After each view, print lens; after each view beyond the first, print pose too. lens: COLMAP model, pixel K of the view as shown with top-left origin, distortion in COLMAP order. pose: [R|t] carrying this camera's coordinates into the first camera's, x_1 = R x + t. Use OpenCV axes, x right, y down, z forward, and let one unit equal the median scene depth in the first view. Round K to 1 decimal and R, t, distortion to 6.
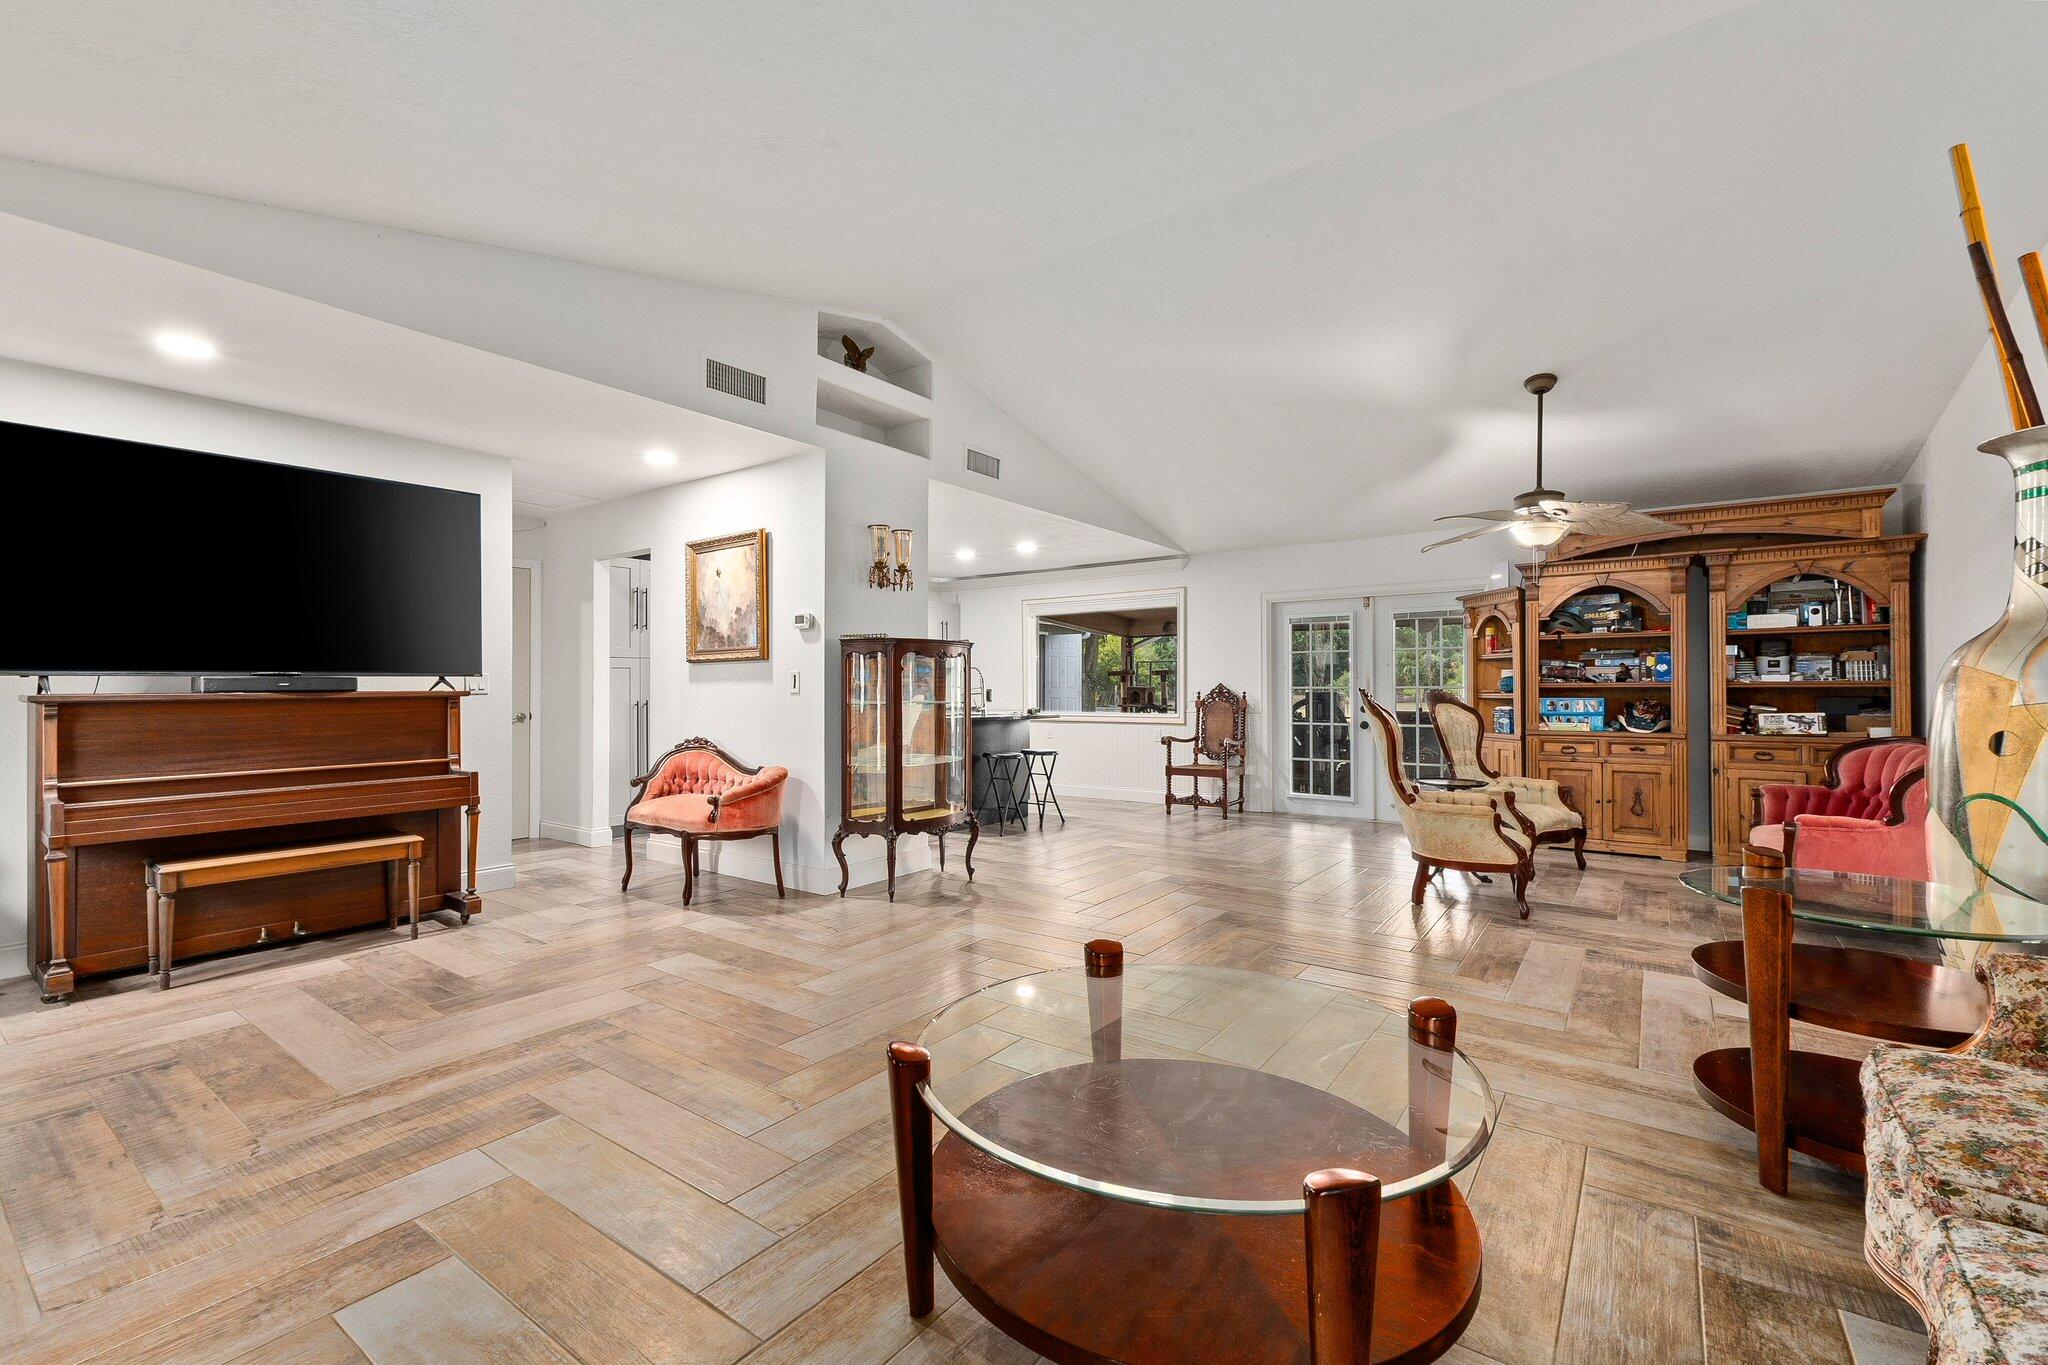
lens RADIAL K [[864.4, 0, 1030.8], [0, 864.4, 685.0], [0, 0, 1]] dist [0.006072, 0.000331]
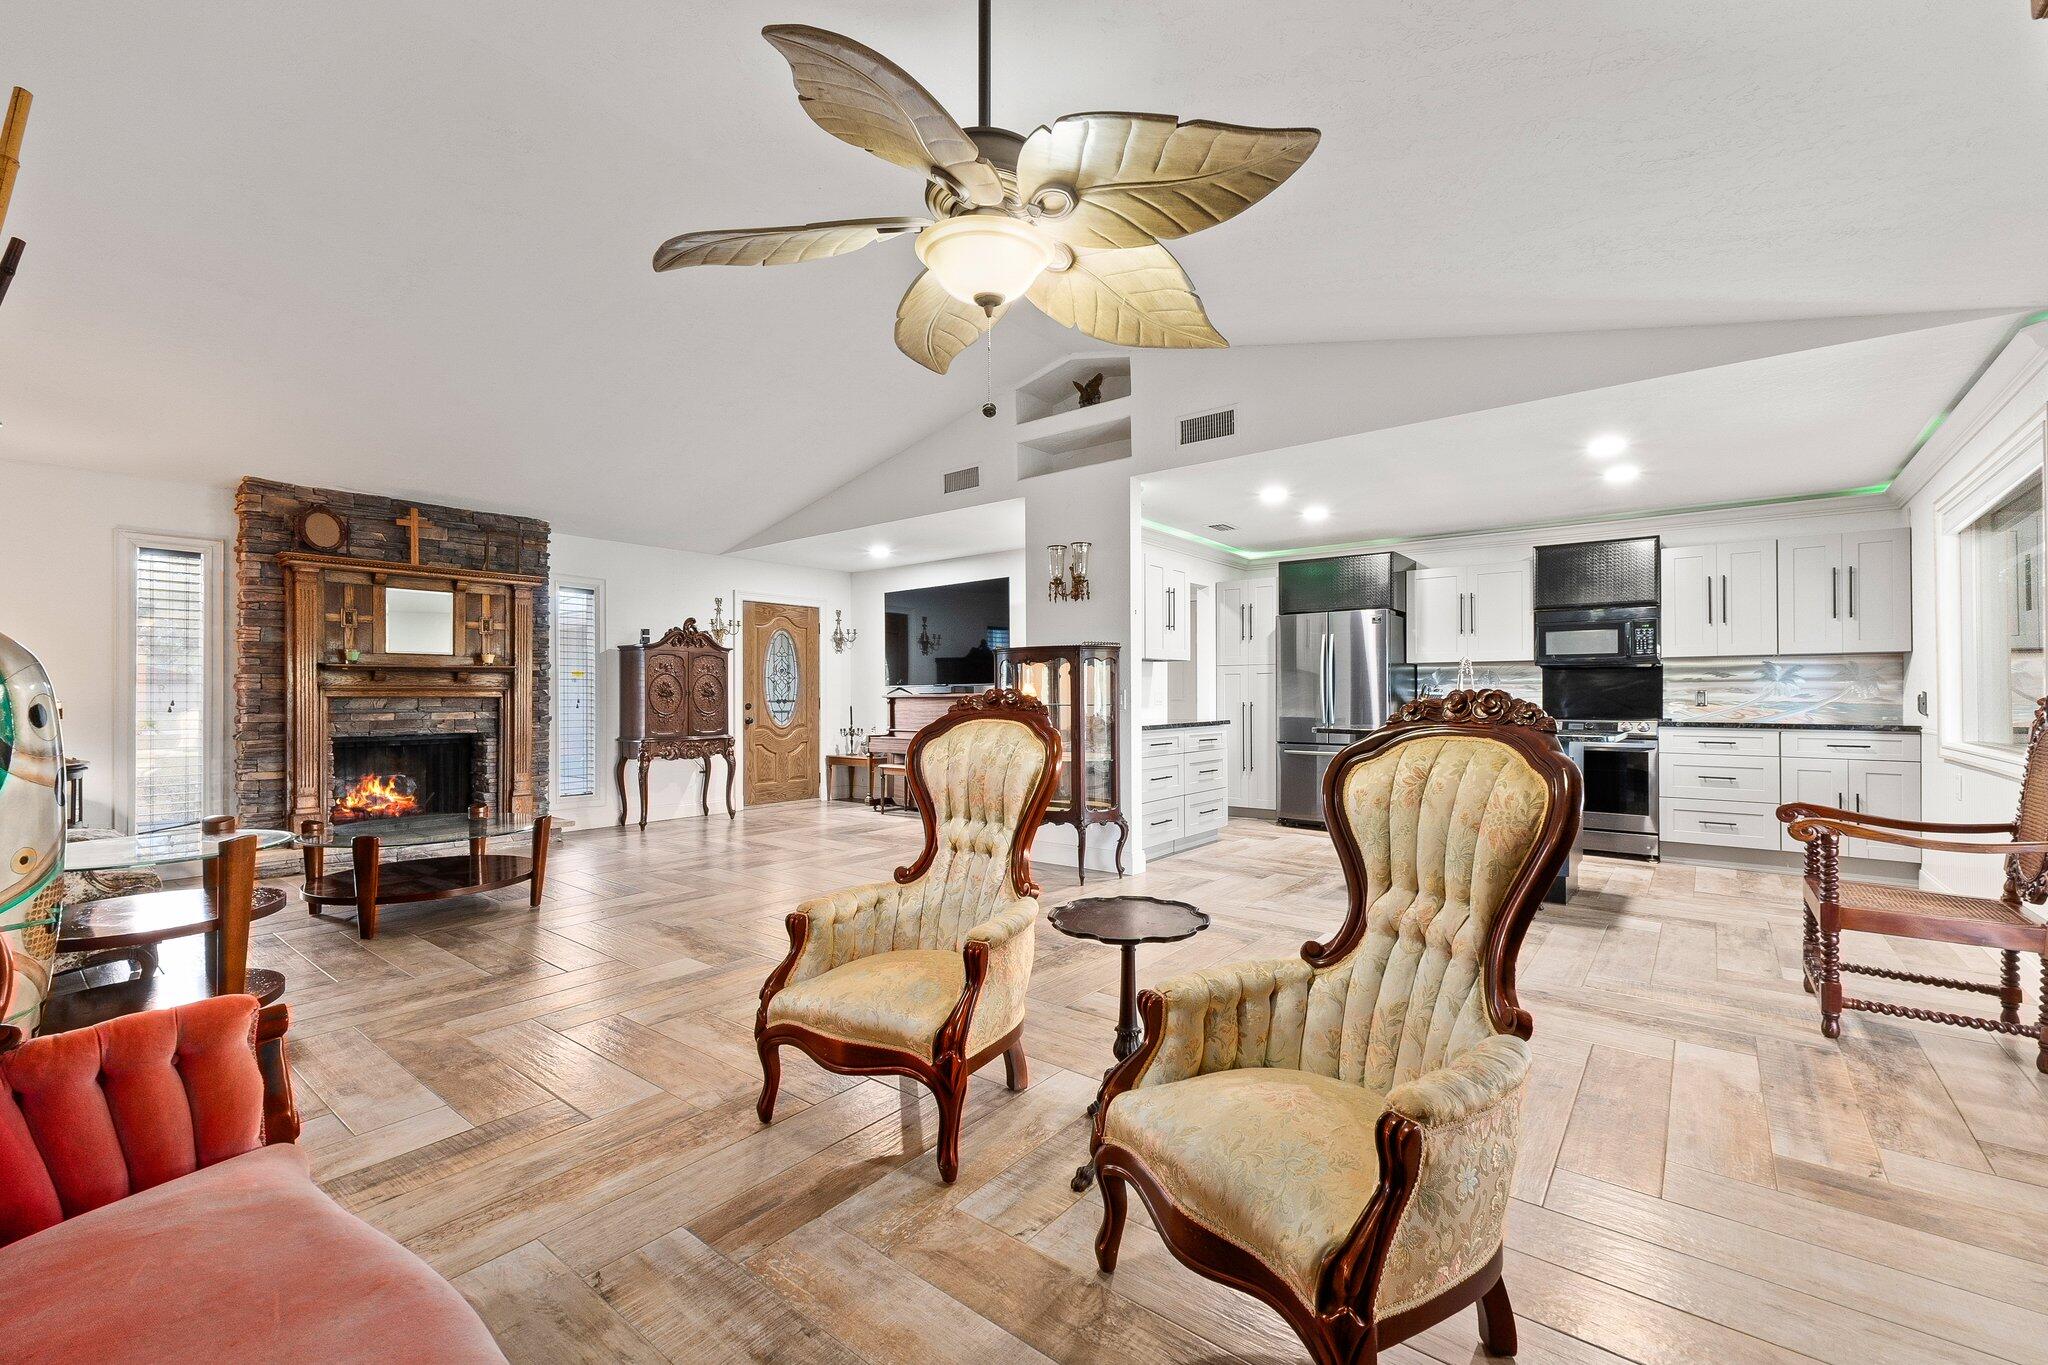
lens RADIAL K [[864.4, 0, 1030.8], [0, 864.4, 685.0], [0, 0, 1]] dist [0.006072, 0.000331]
pose [[-0.052806, -0.007631, -0.998576, 1.439301], [0.006426, 0.999947, -0.007982, 0.006176], [0.998584, -0.006839, -0.052755, 1.564884]]
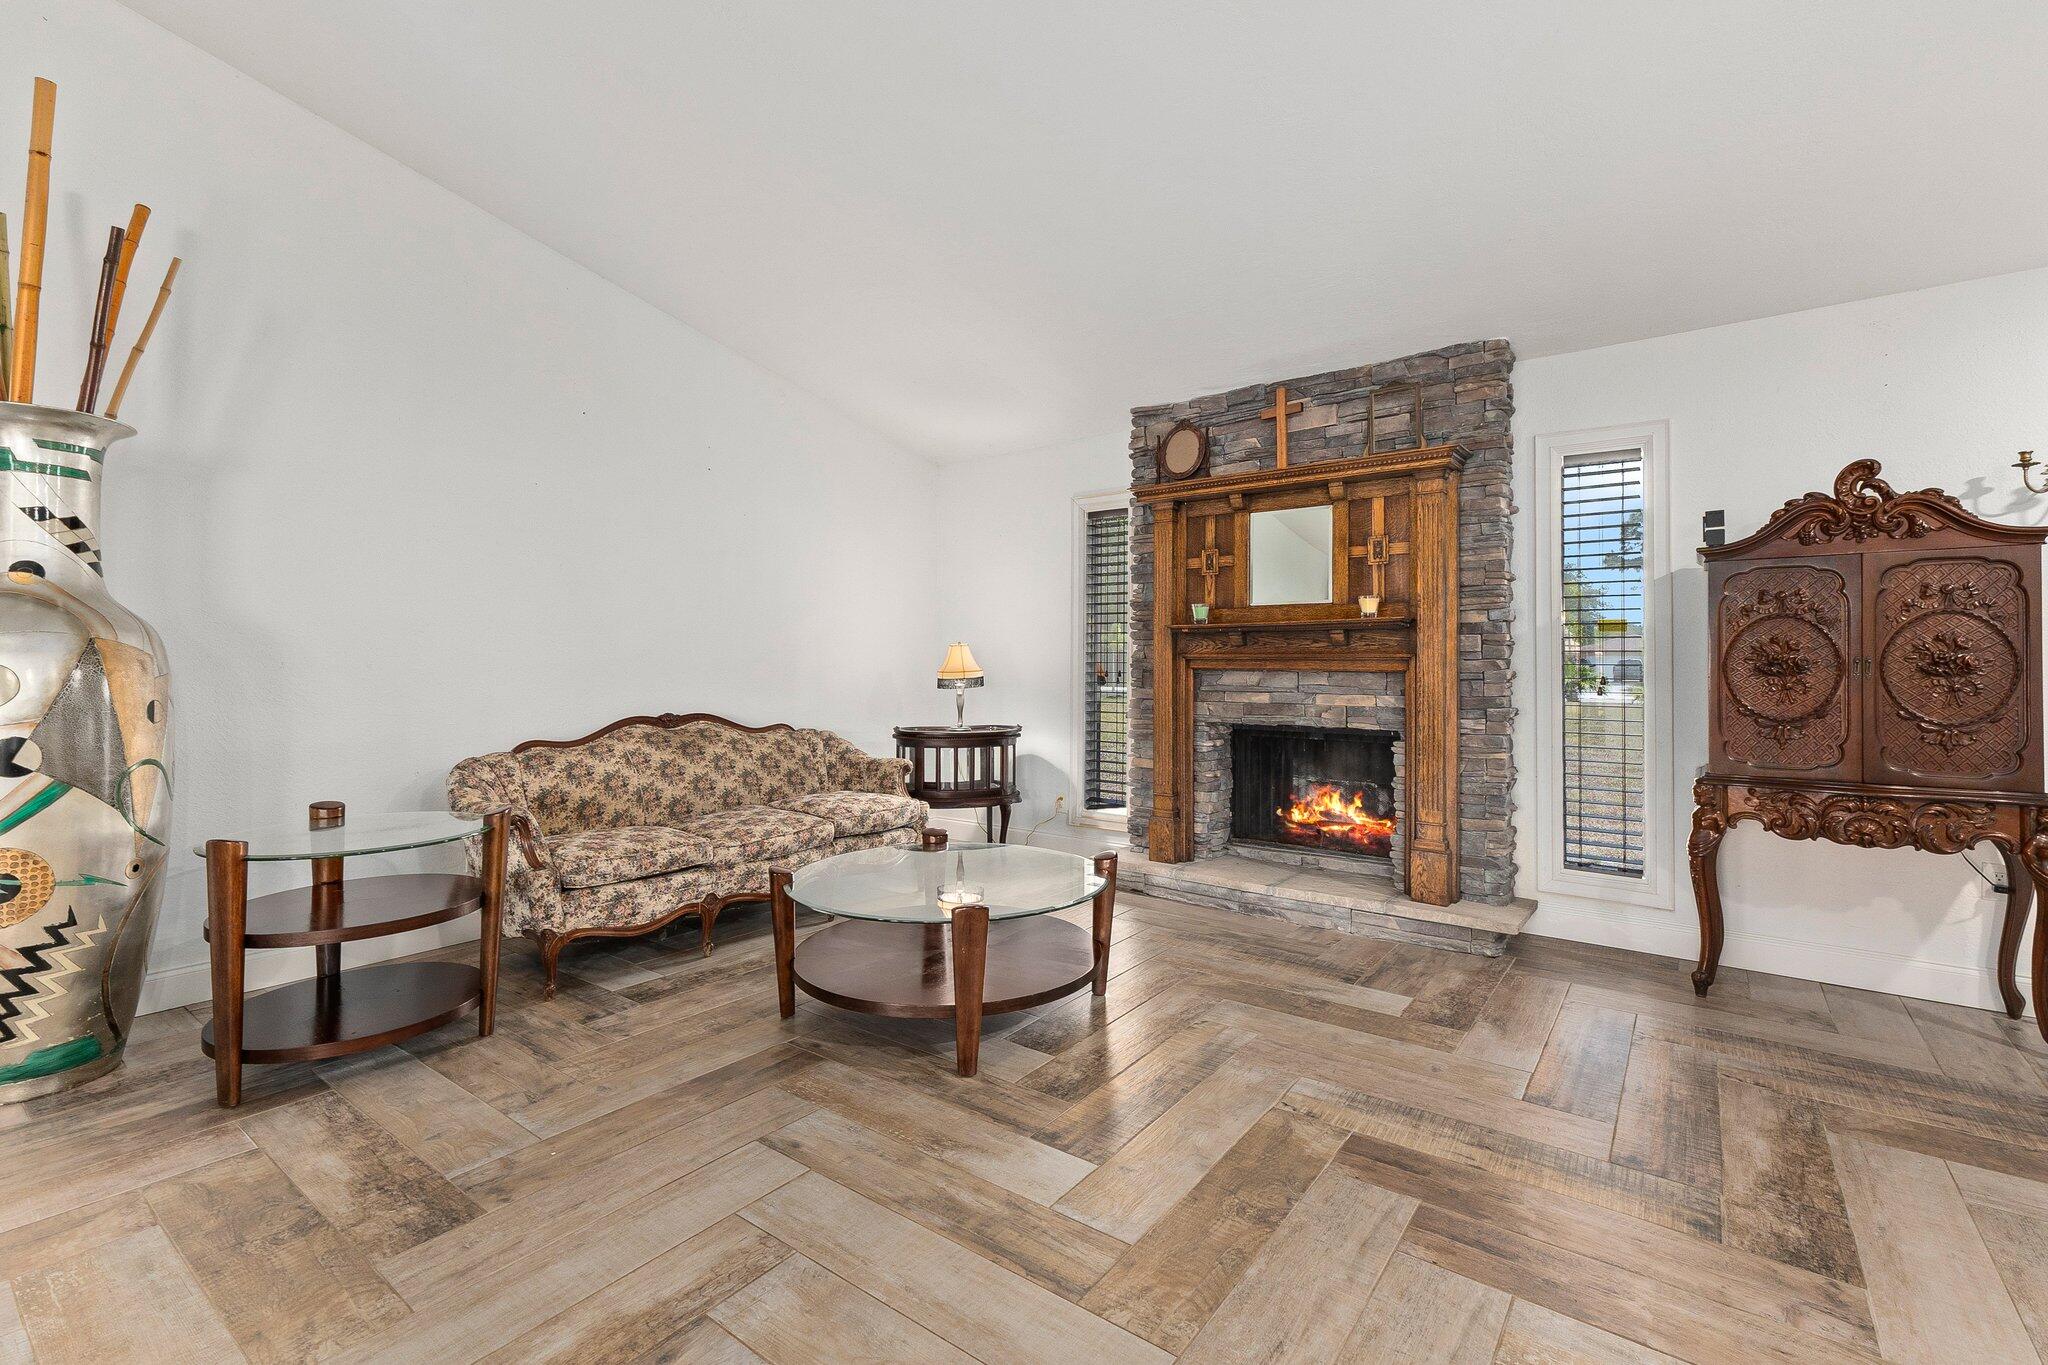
lens RADIAL K [[889.5, 0, 1022.0], [0, 889.5, 657.3], [0, 0, 1]] dist [0.002821, 0.000257]
pose [[-0.999641, -0.001138, 0.026770, -0.005870], [-0.001481, 0.999917, -0.012792, 0.007819], [-0.026753, -0.012827, -0.999560, 1.433969]]
